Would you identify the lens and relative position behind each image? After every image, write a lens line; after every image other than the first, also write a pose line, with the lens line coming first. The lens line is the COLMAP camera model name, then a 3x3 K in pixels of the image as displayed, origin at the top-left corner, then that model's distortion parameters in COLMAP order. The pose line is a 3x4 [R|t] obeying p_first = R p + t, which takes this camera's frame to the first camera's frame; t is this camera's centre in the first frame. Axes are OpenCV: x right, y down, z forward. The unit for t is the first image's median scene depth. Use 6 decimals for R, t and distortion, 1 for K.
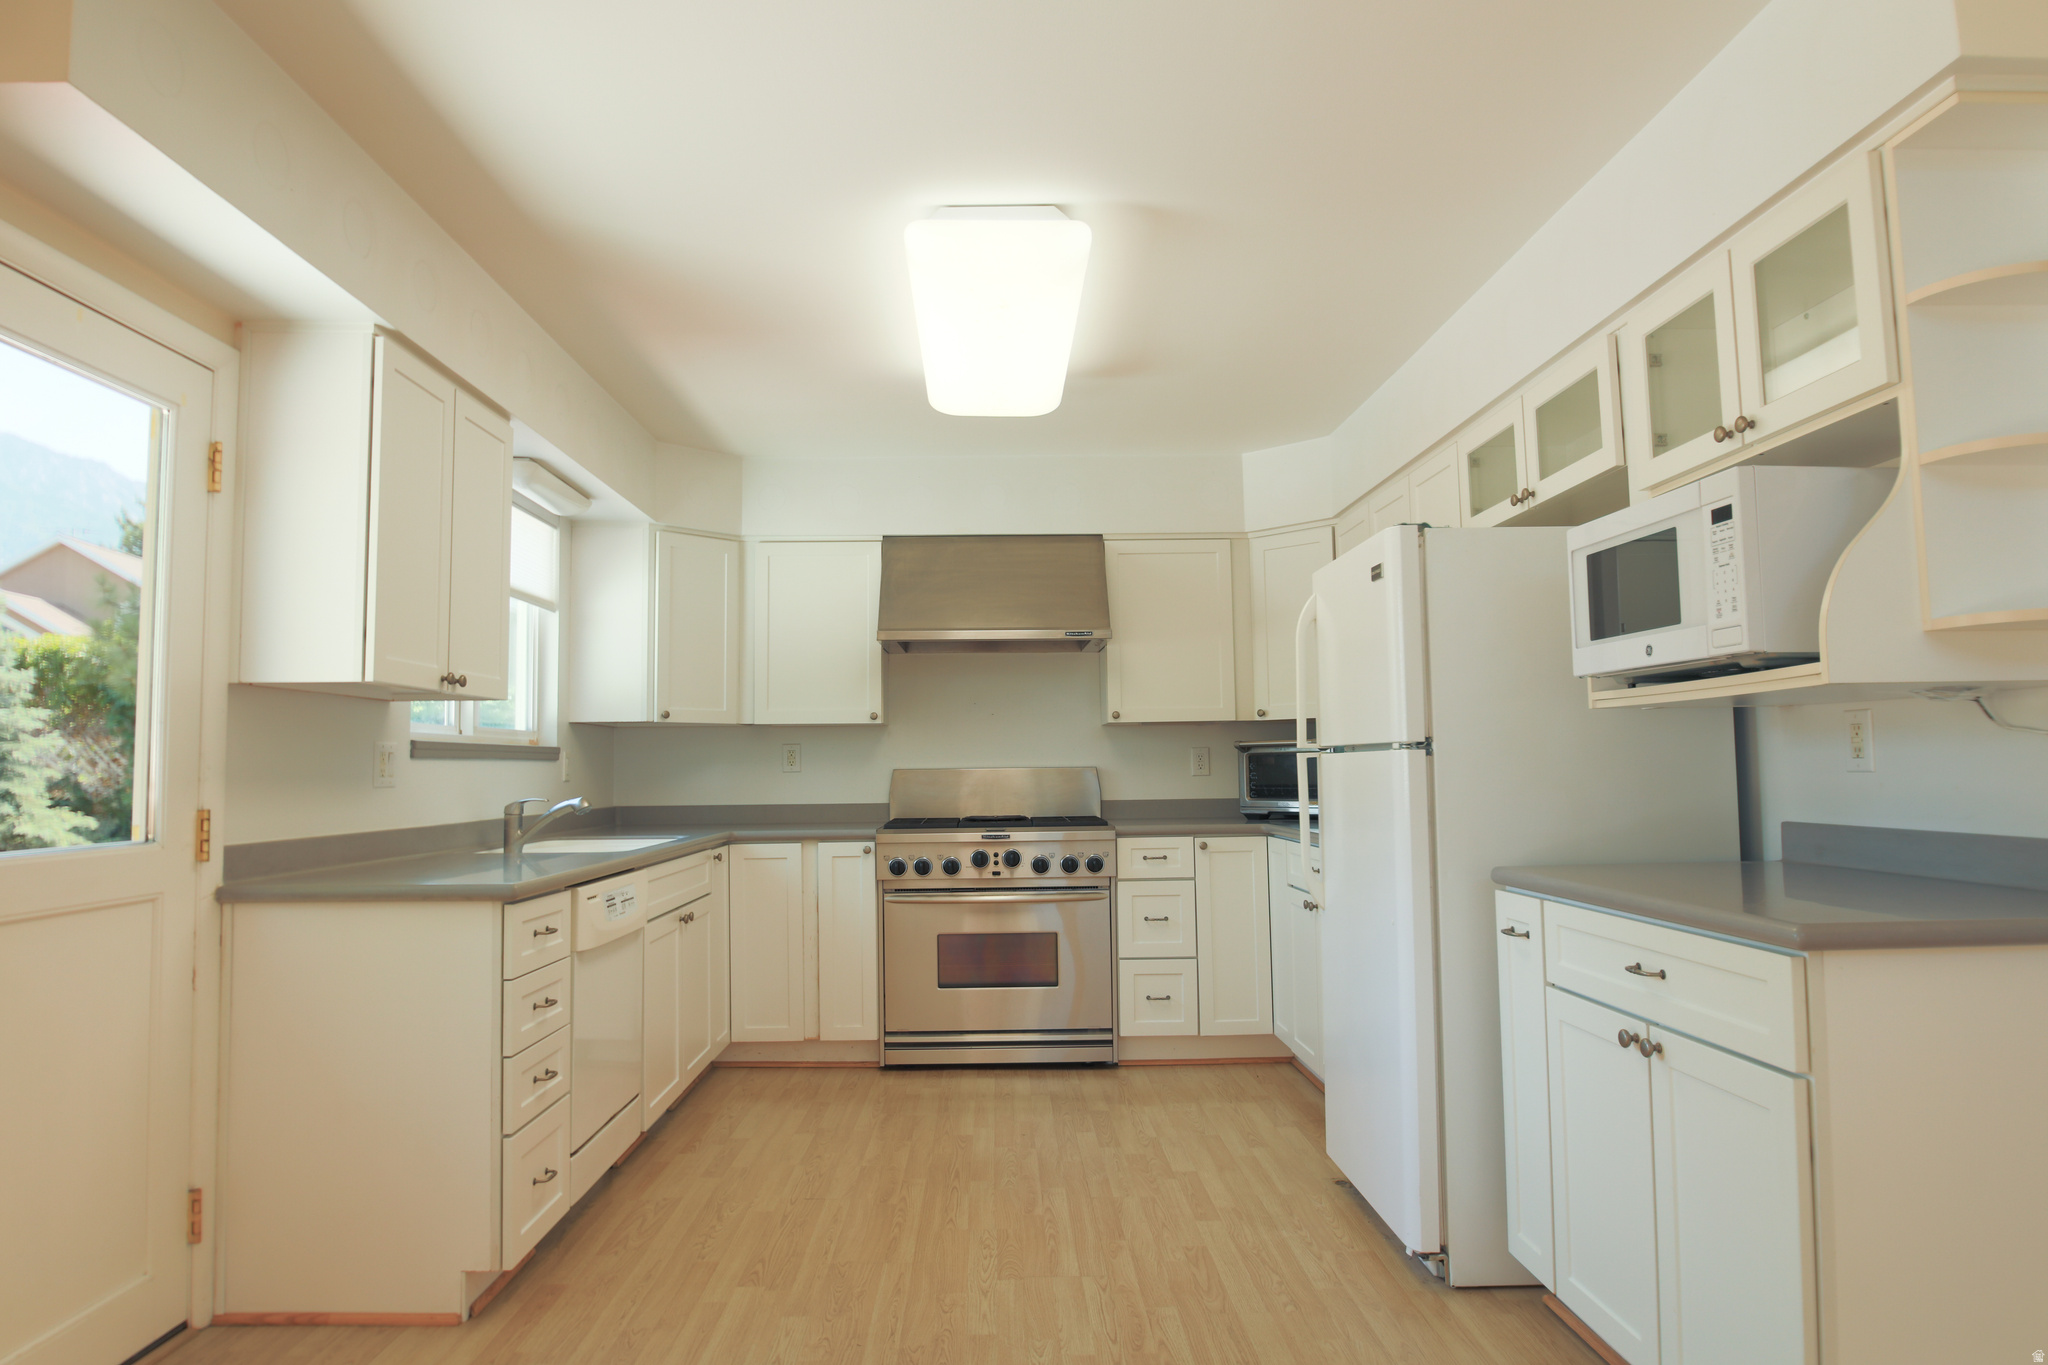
lens RADIAL K [[1242.6, 0, 1024.6], [0, 1242.6, 678.7], [0, 0, 1]] dist [-0.035778, 0.001273]
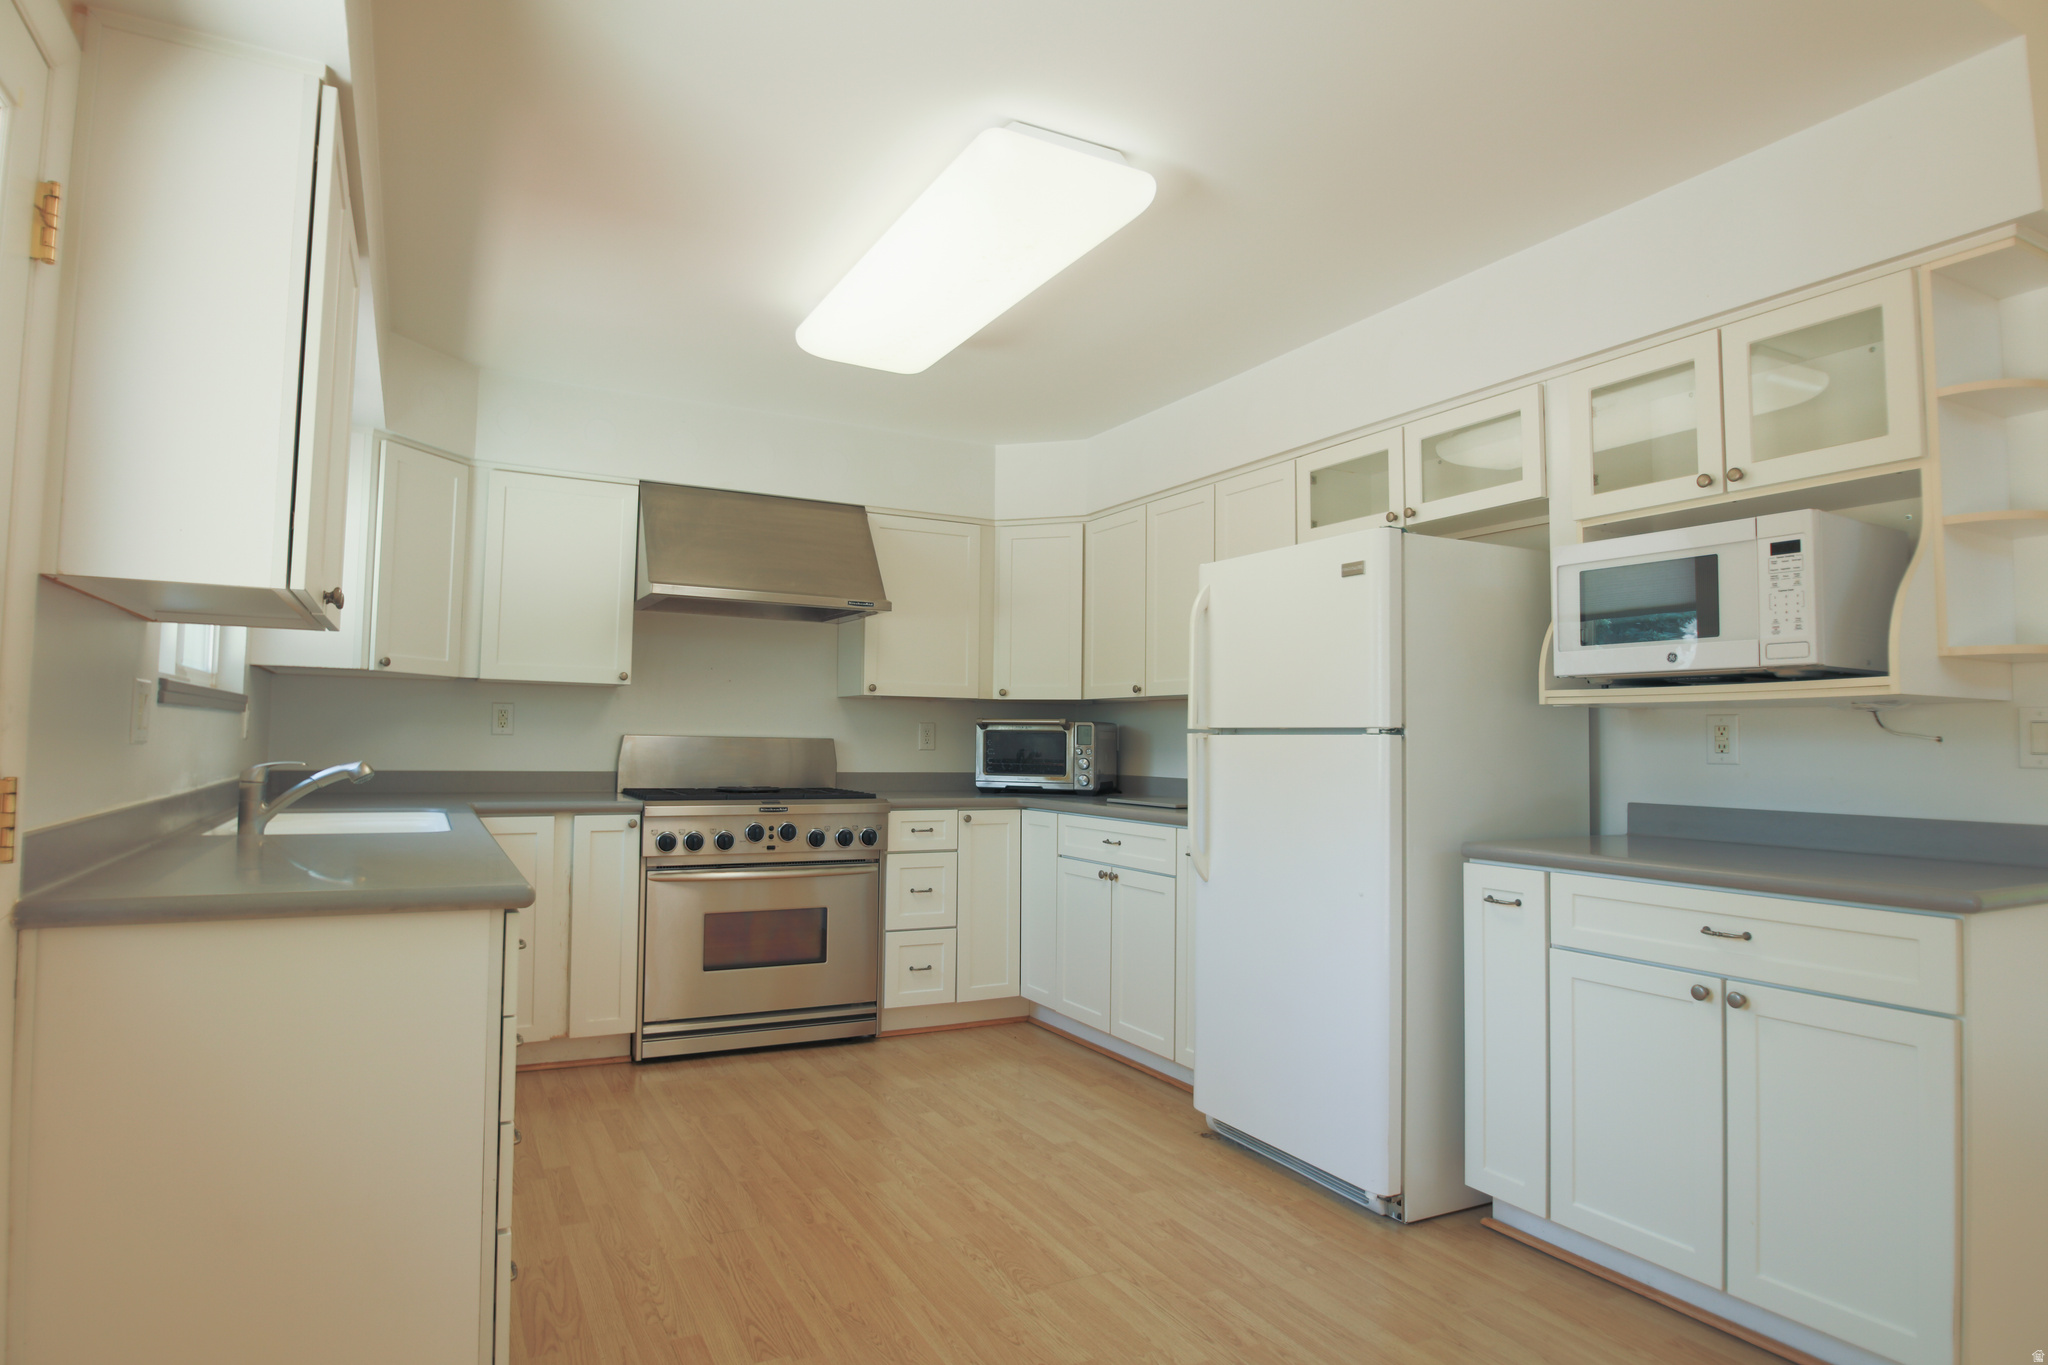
lens RADIAL K [[1115.7, 0, 1019.6], [0, 1115.7, 679.2], [0, 0, 1]] dist [-0.036419, -0.000336]
pose [[0.898401, 0.051003, 0.436204, -0.355305], [-0.058170, 0.998302, 0.003080, 0.021324], [-0.435306, -0.028141, 0.899843, 0.232914]]
